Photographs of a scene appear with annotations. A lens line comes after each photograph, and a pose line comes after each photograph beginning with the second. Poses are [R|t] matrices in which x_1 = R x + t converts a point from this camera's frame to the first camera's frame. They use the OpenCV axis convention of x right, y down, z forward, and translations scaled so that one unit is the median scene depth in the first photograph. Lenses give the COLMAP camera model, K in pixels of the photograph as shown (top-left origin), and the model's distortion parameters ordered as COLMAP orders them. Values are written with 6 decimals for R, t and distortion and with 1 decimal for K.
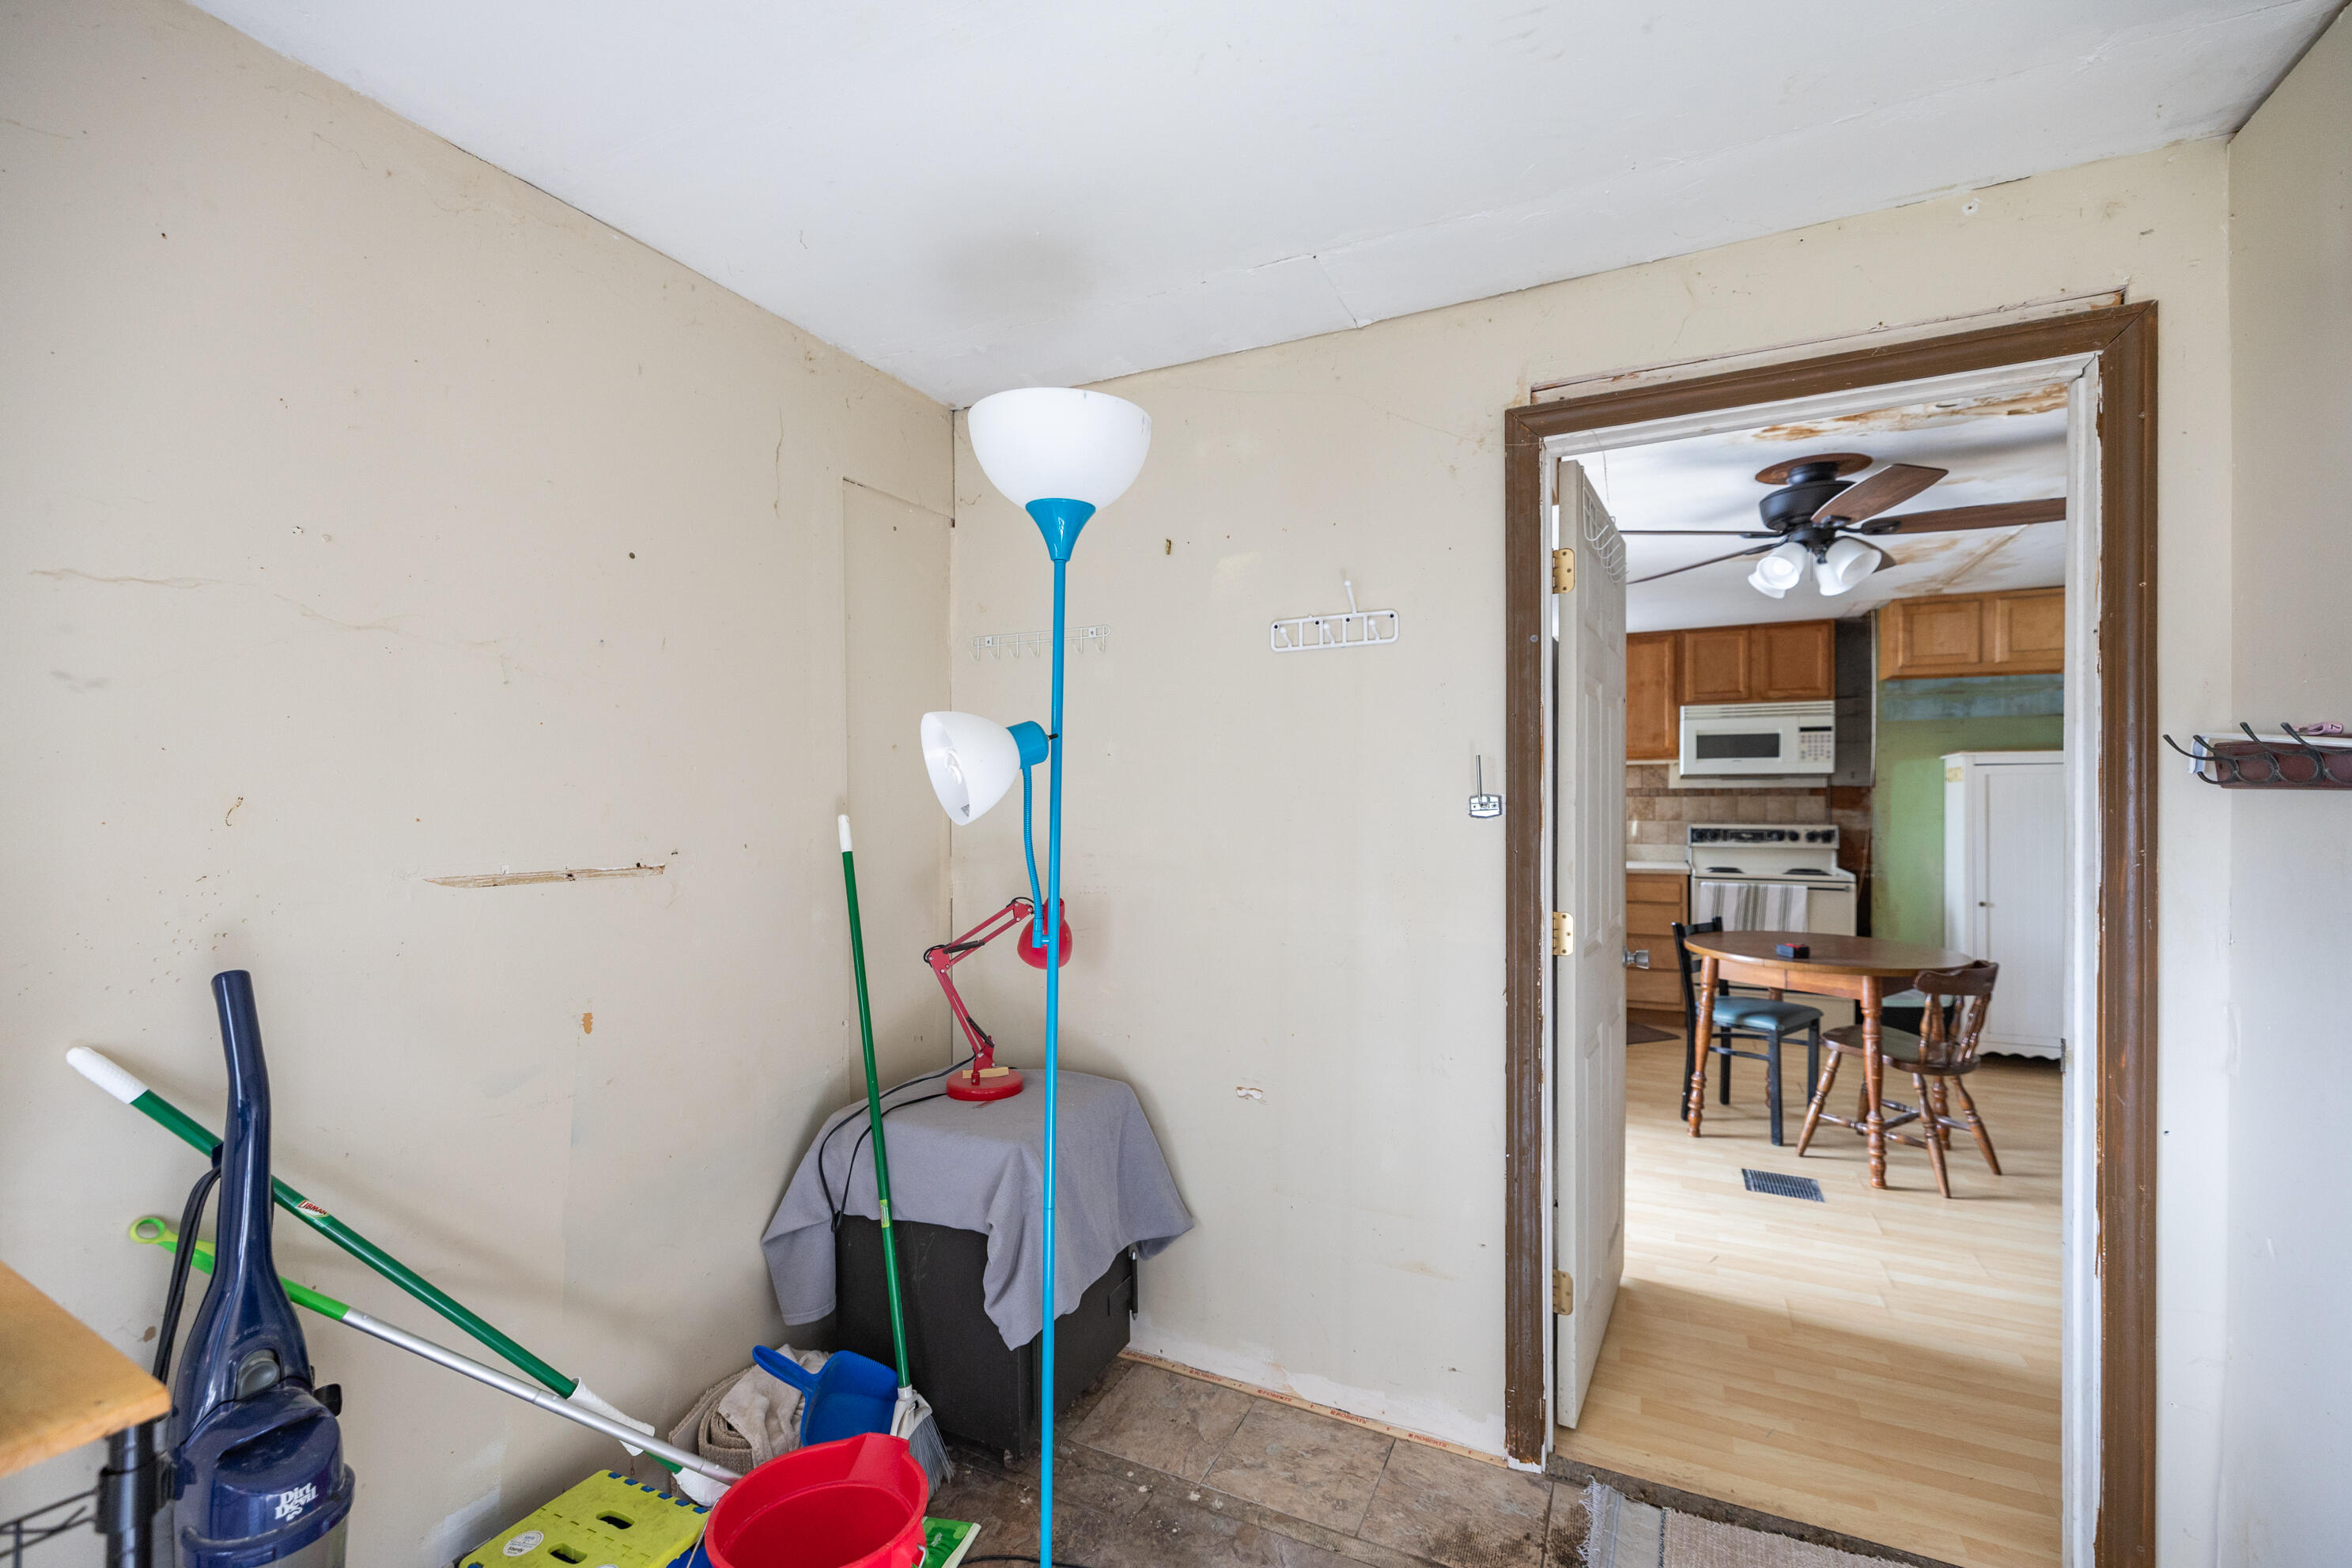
lens RADIAL K [[1016.3, 0, 1155.3], [0, 1016.3, 803.6], [0, 0, 1]] dist [0.003987, -0.000322]
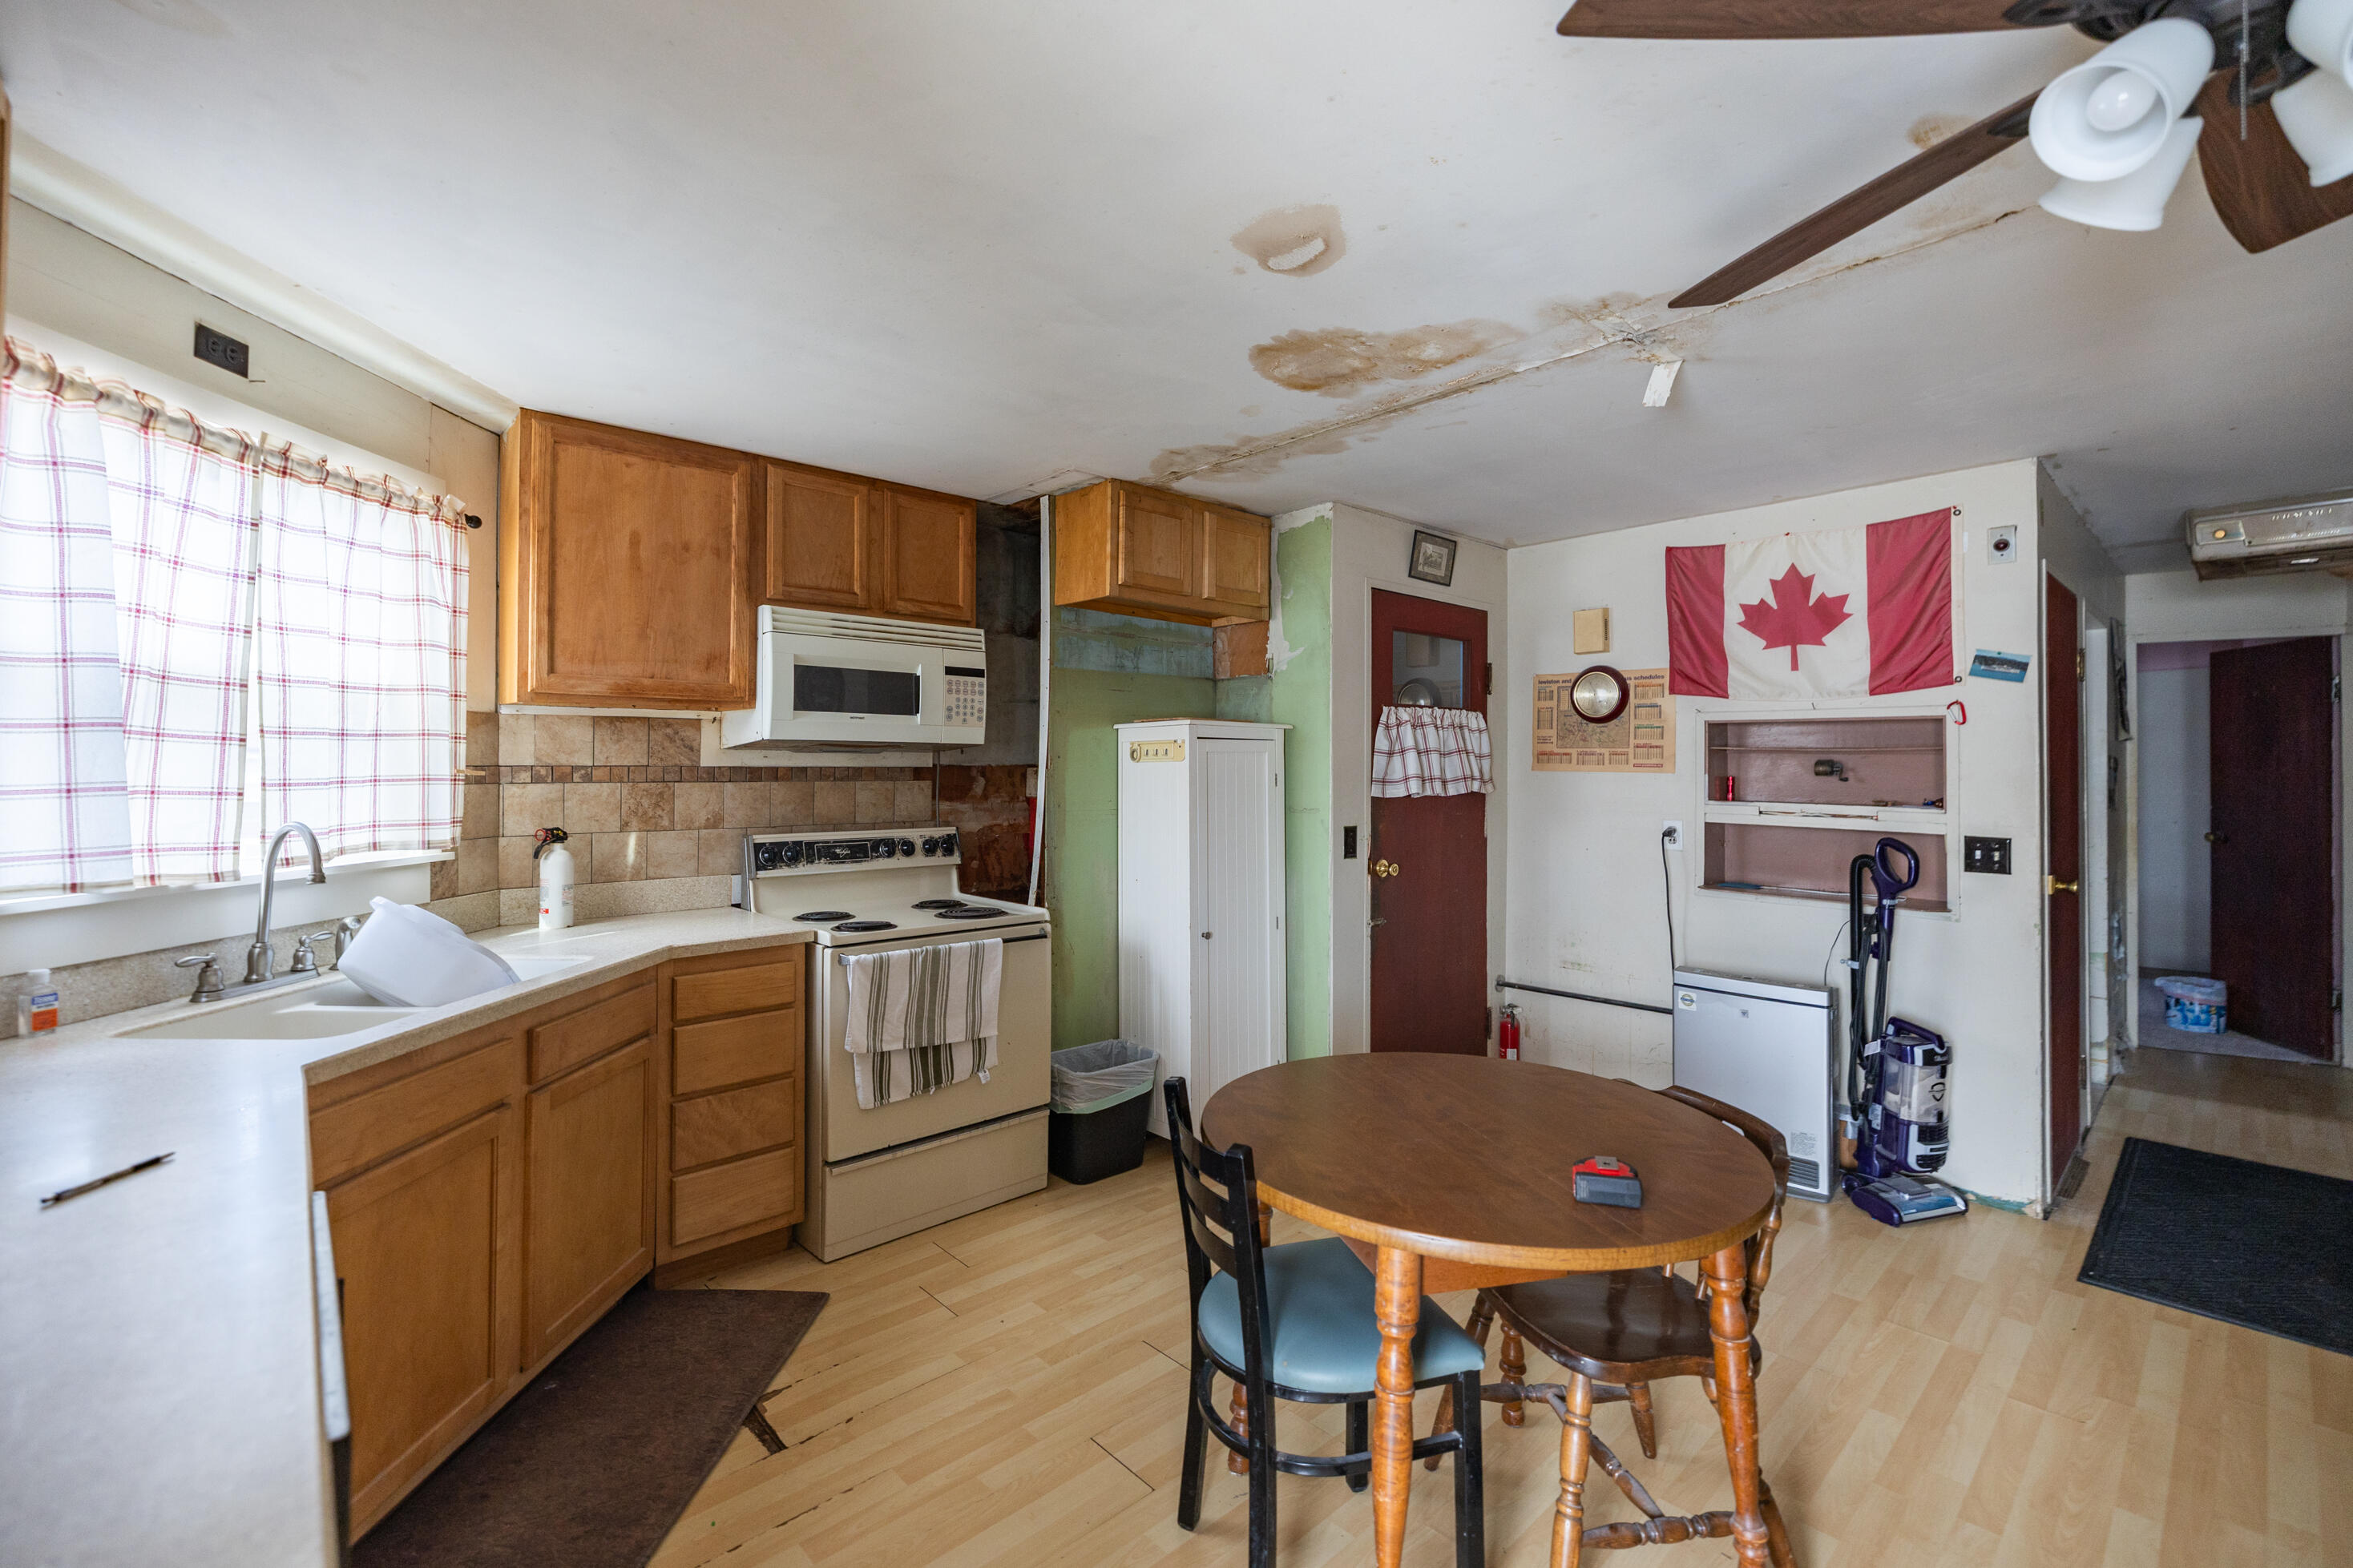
lens RADIAL K [[1016.7, 0, 1178.6], [0, 1016.7, 757.9], [0, 0, 1]] dist [0.003987, -0.000322]
pose [[0.358901, 0.015592, 0.933245, 0.121539], [0.003191, 0.999834, -0.017932, -0.009989], [-0.933370, 0.009414, 0.358792, 0.635519]]
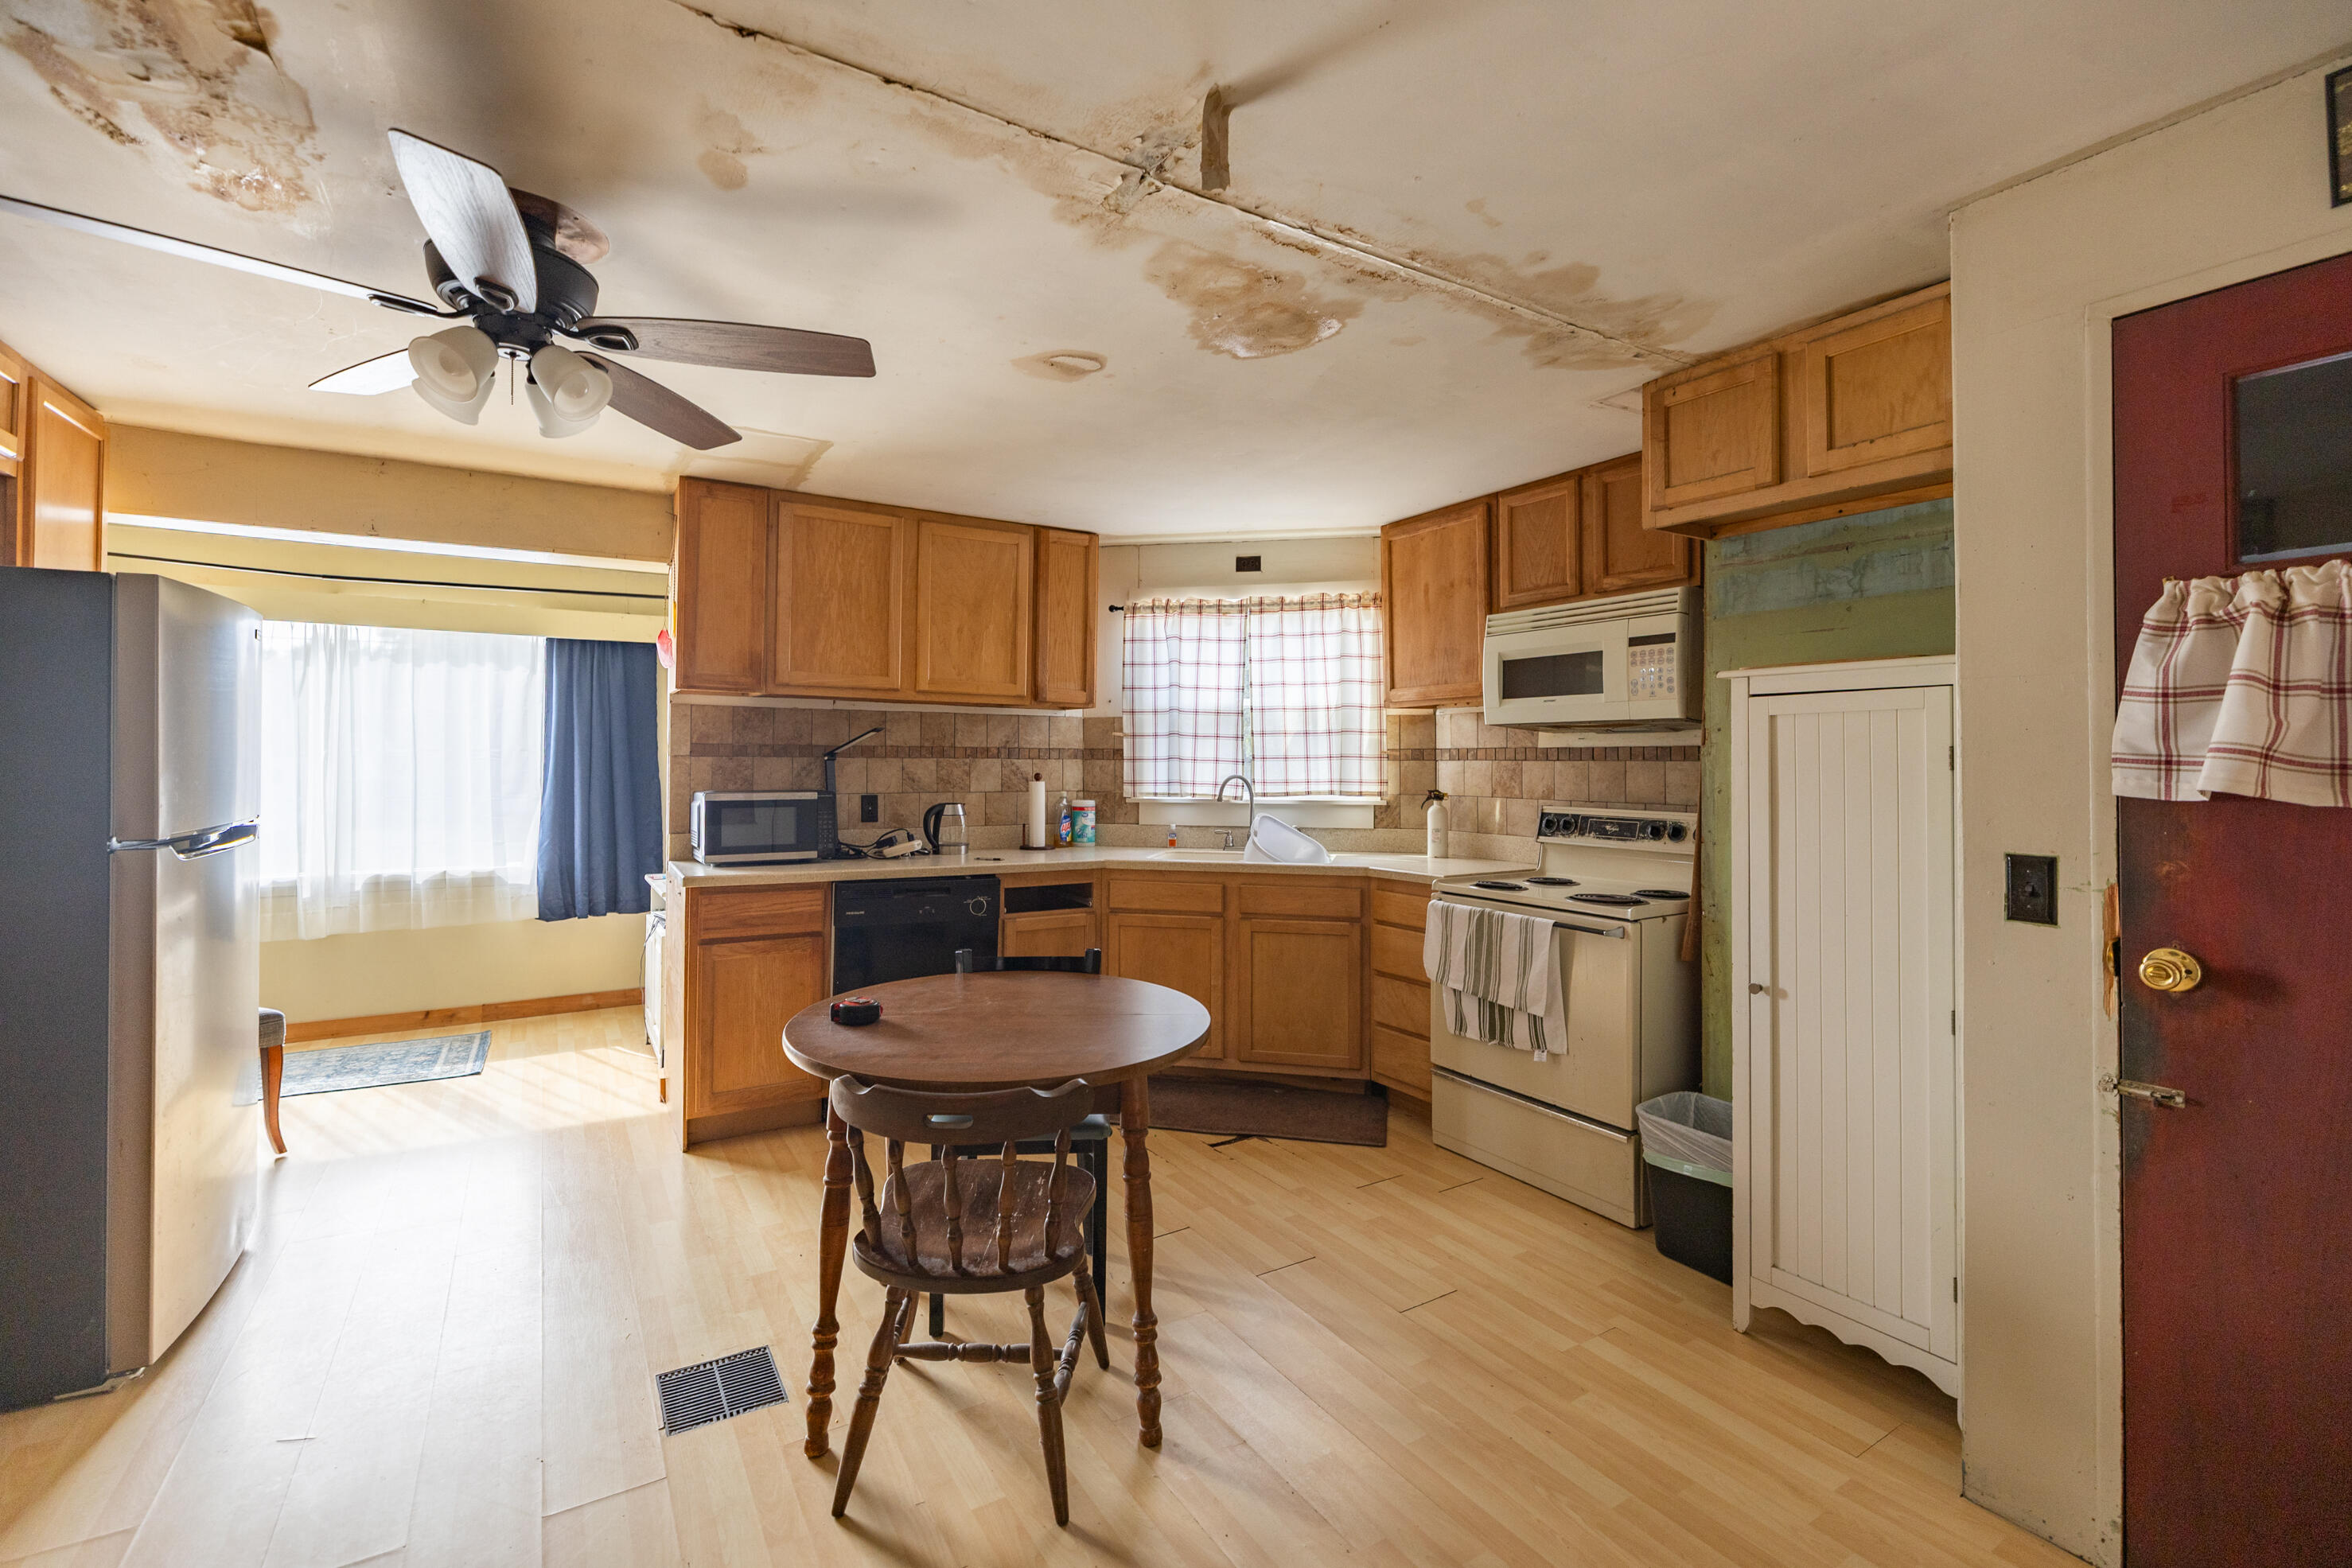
lens RADIAL K [[1016.3, 0, 1145.3], [0, 1016.3, 753.4], [0, 0, 1]] dist [0.003987, -0.000322]
pose [[0.836035, 0.003119, -0.548668, 0.693448], [-0.009869, 0.999908, -0.009355, -0.003350], [0.548588, 0.013236, 0.835988, 0.370590]]
